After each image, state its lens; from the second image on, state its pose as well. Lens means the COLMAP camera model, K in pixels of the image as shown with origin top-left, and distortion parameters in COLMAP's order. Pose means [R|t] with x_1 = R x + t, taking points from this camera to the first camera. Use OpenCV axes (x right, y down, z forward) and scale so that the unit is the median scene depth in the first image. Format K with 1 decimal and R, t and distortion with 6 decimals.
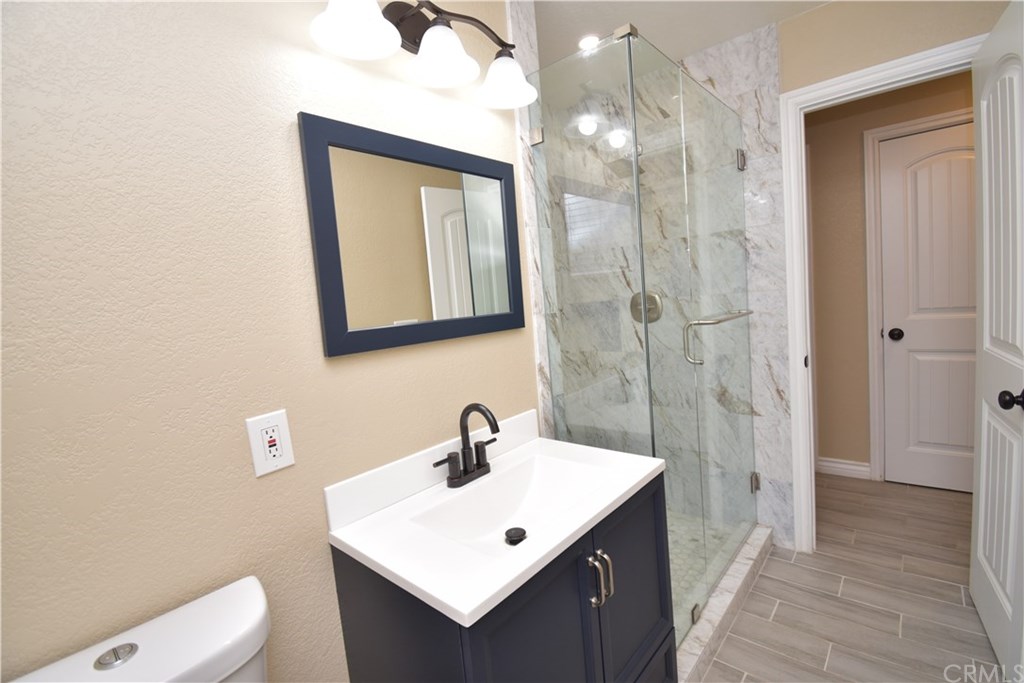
lens RADIAL K [[451.7, 0, 515.8], [0, 451.7, 338.8], [0, 0, 1]] dist [0.023110, -0.027956]
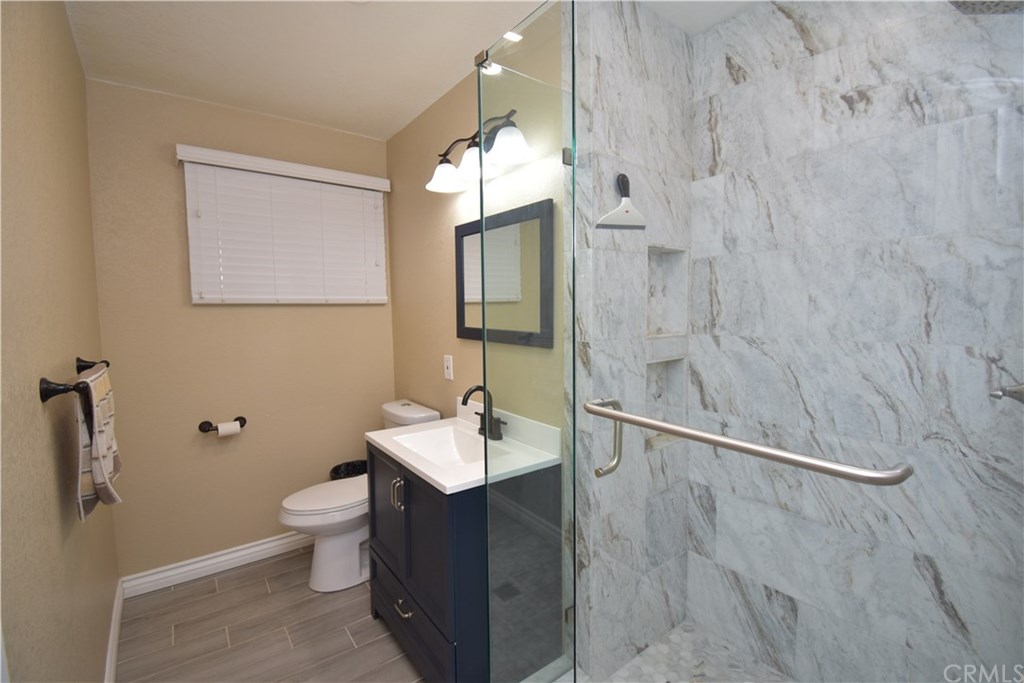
lens RADIAL K [[451.7, 0, 515.8], [0, 451.7, 338.8], [0, 0, 1]] dist [0.023110, -0.027956]
pose [[-0.196016, 0.158404, -0.967722, 1.129326], [-0.064532, 0.982643, 0.173918, -0.242274], [0.978475, 0.096540, -0.182392, 1.167171]]
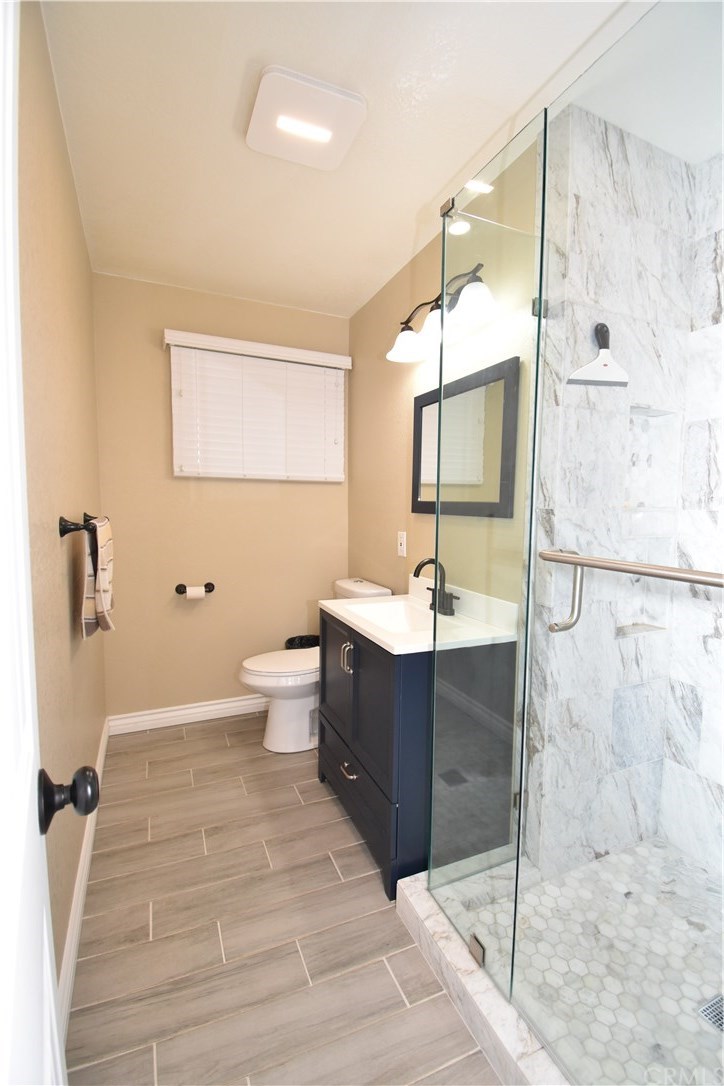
lens RADIAL K [[479.0, 0, 364.0], [0, 479.0, 546.5], [0, 0, 1]] dist [0.023110, -0.027956]
pose [[-0.419358, 0.157995, -0.893967, 1.182027], [-0.060236, 0.977726, 0.201055, -0.167915], [0.905820, 0.138163, -0.400500, 1.198377]]
